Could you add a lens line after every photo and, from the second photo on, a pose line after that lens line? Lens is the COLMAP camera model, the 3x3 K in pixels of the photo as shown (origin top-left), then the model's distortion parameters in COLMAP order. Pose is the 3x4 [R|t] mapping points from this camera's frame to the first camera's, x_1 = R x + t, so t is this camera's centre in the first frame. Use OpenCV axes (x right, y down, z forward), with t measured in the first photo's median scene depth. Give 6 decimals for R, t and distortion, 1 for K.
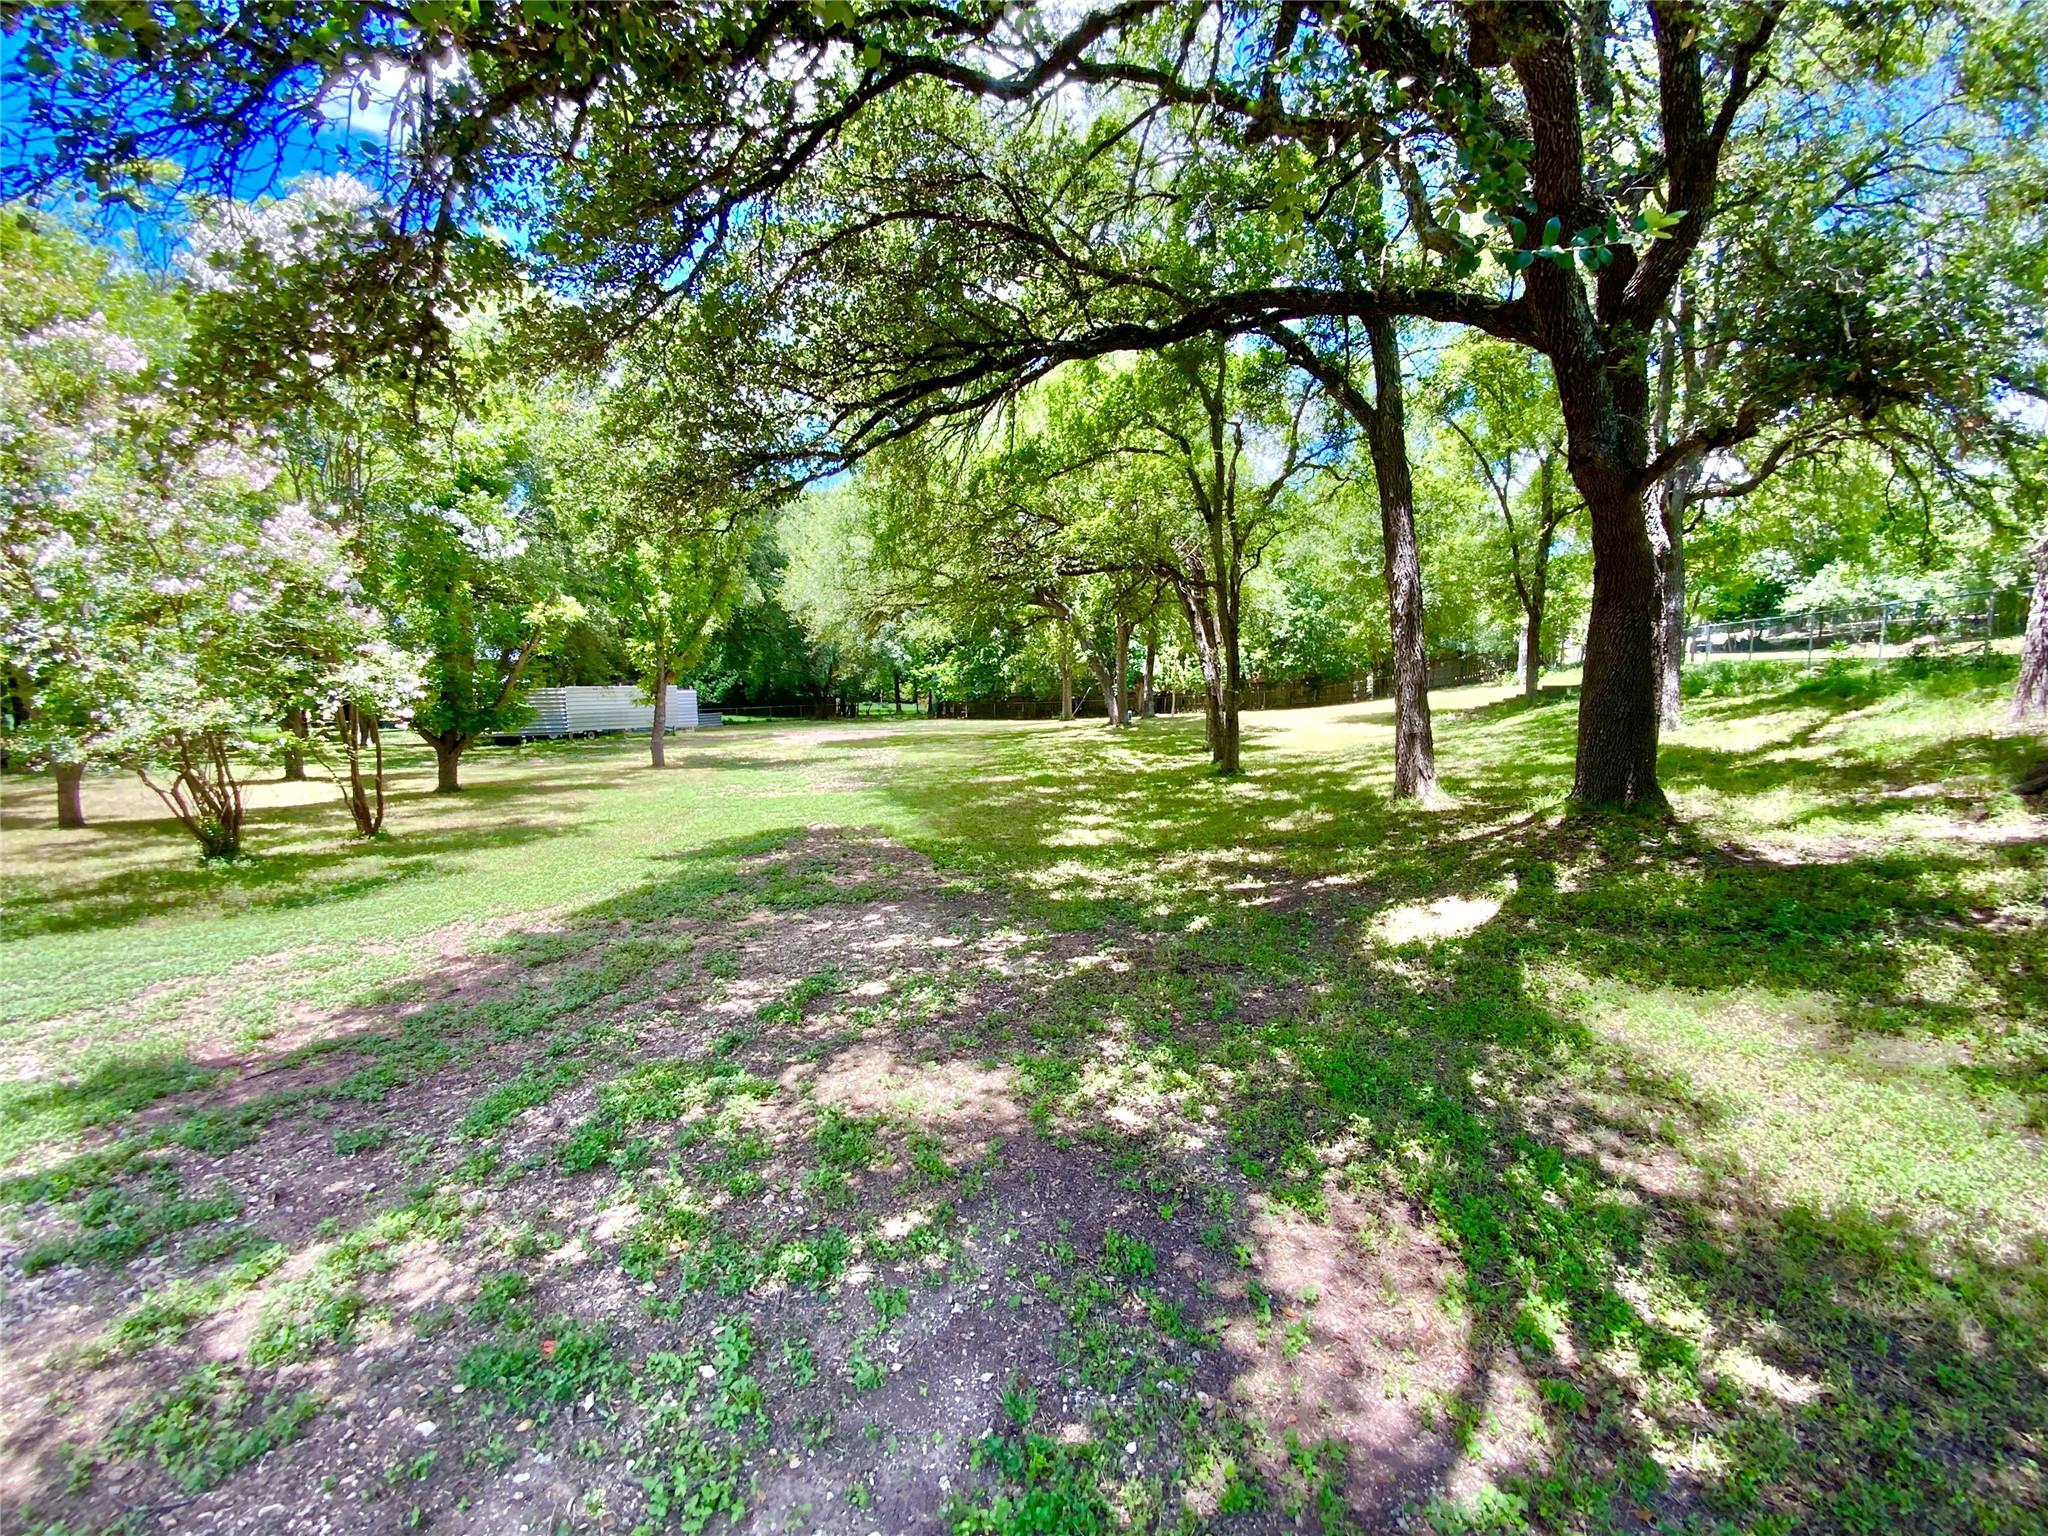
lens RADIAL K [[826.0, 0, 1029.5], [0, 826.0, 758.6], [0, 0, 1]] dist [0.026841, -0.021422]
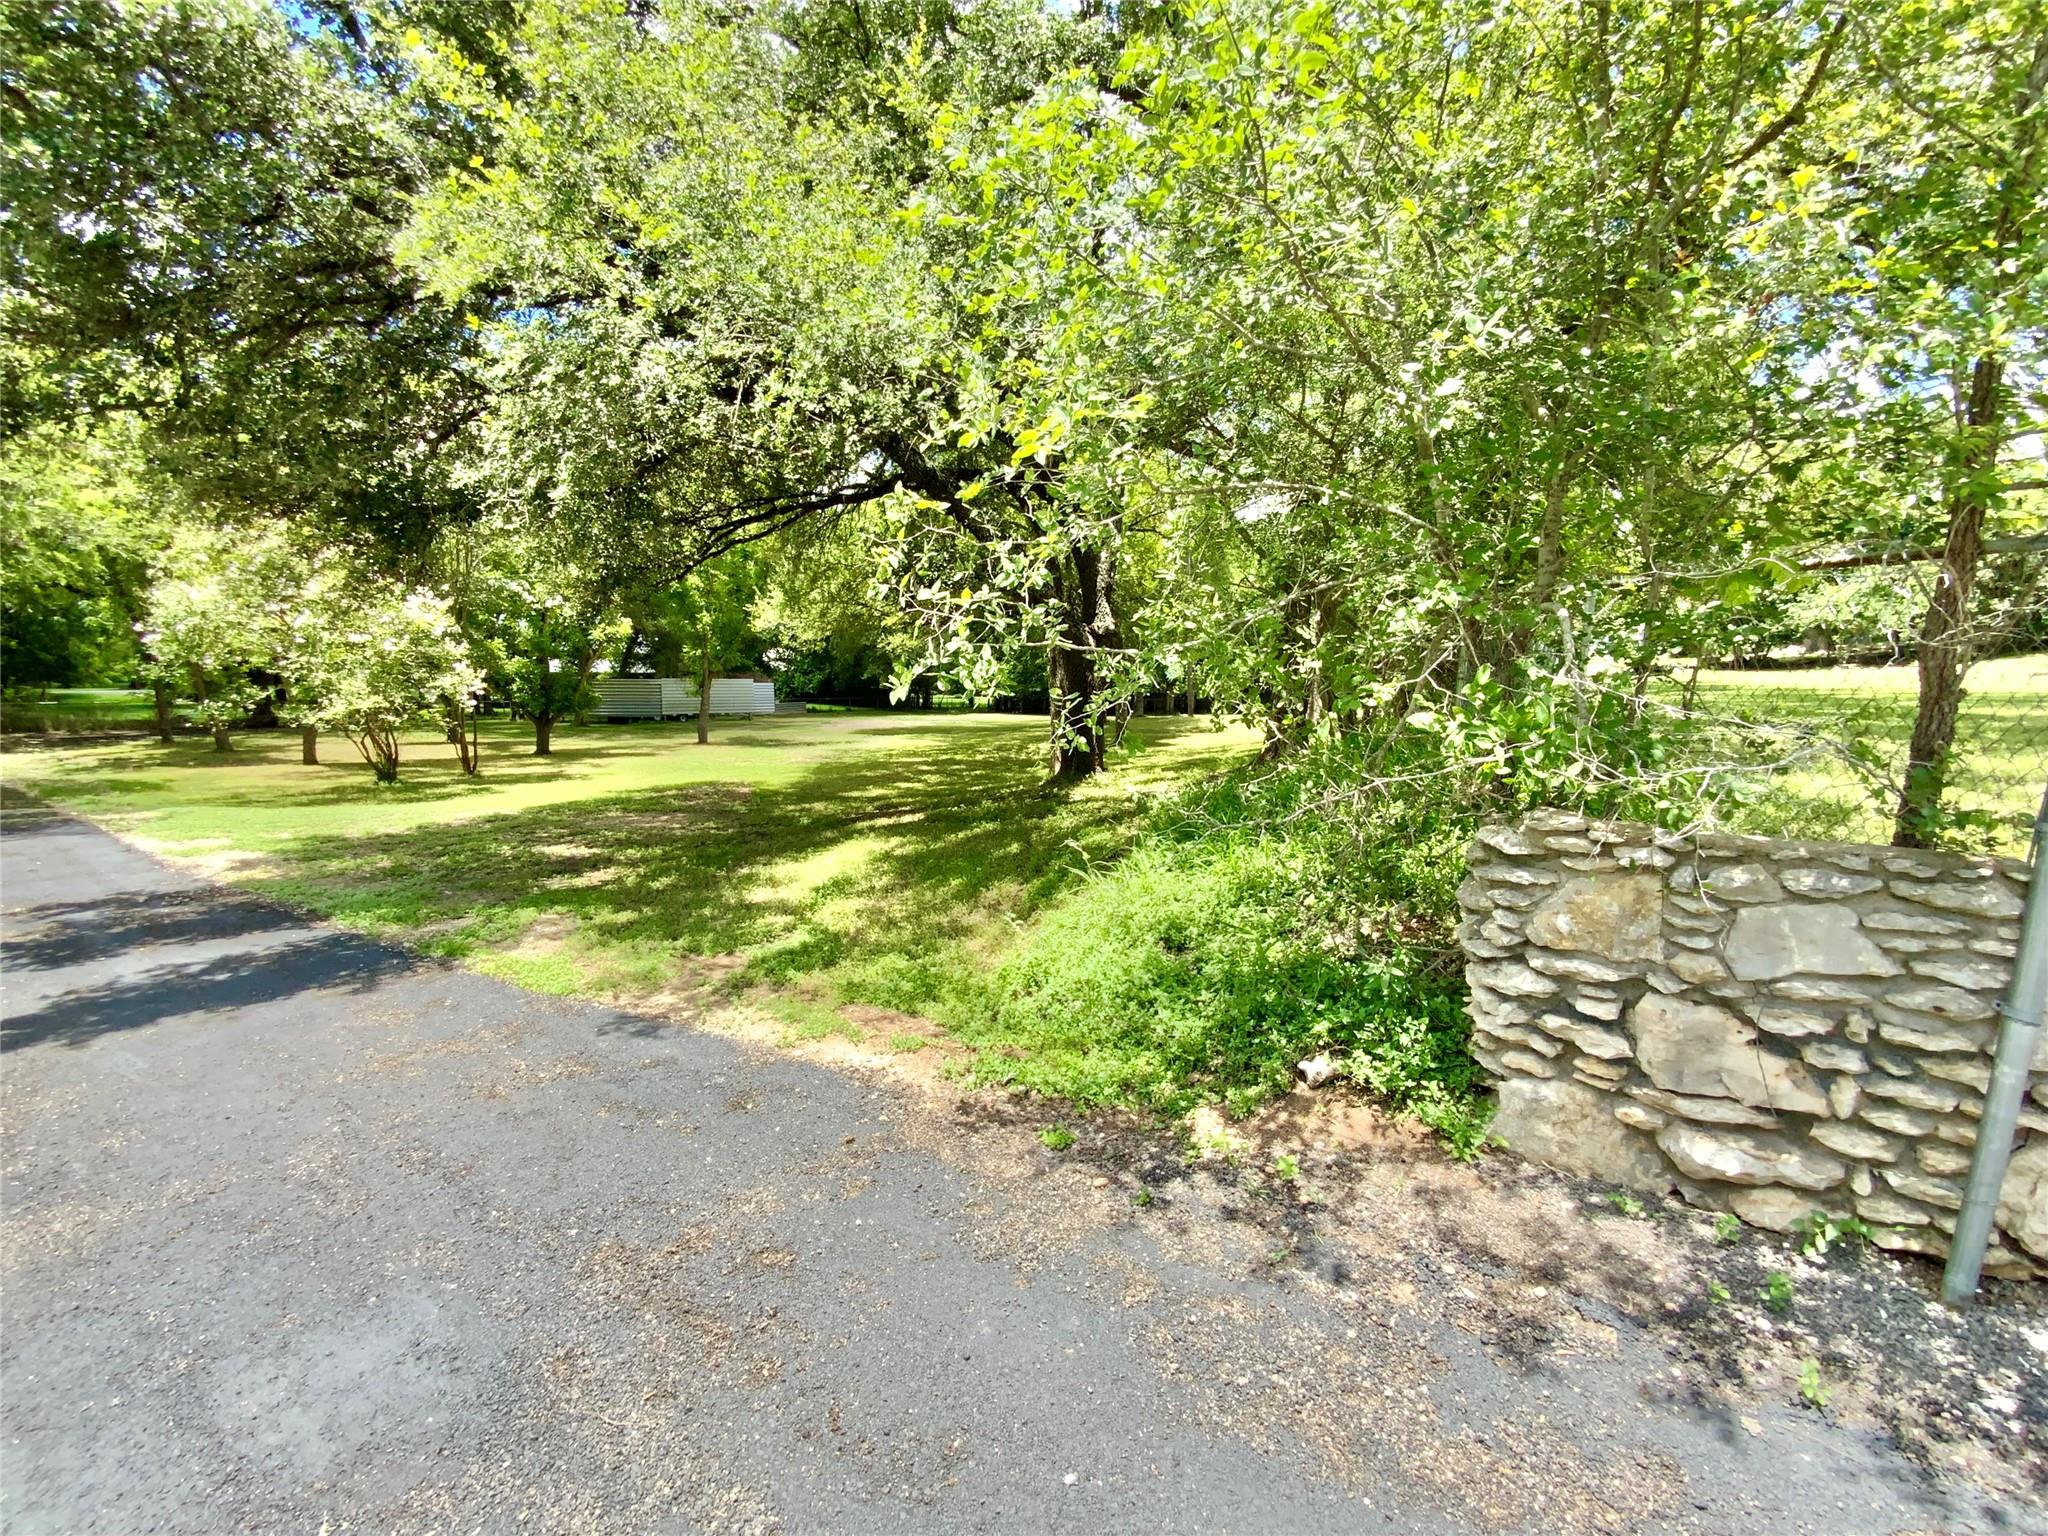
lens RADIAL K [[826.0, 0, 1029.5], [0, 826.0, 758.6], [0, 0, 1]] dist [0.026841, -0.021422]
pose [[0.987898, 0.031808, -0.151811, 0.693735], [-0.030476, 0.999474, 0.011091, 0.009947], [0.152083, -0.006331, 0.988347, -0.581467]]
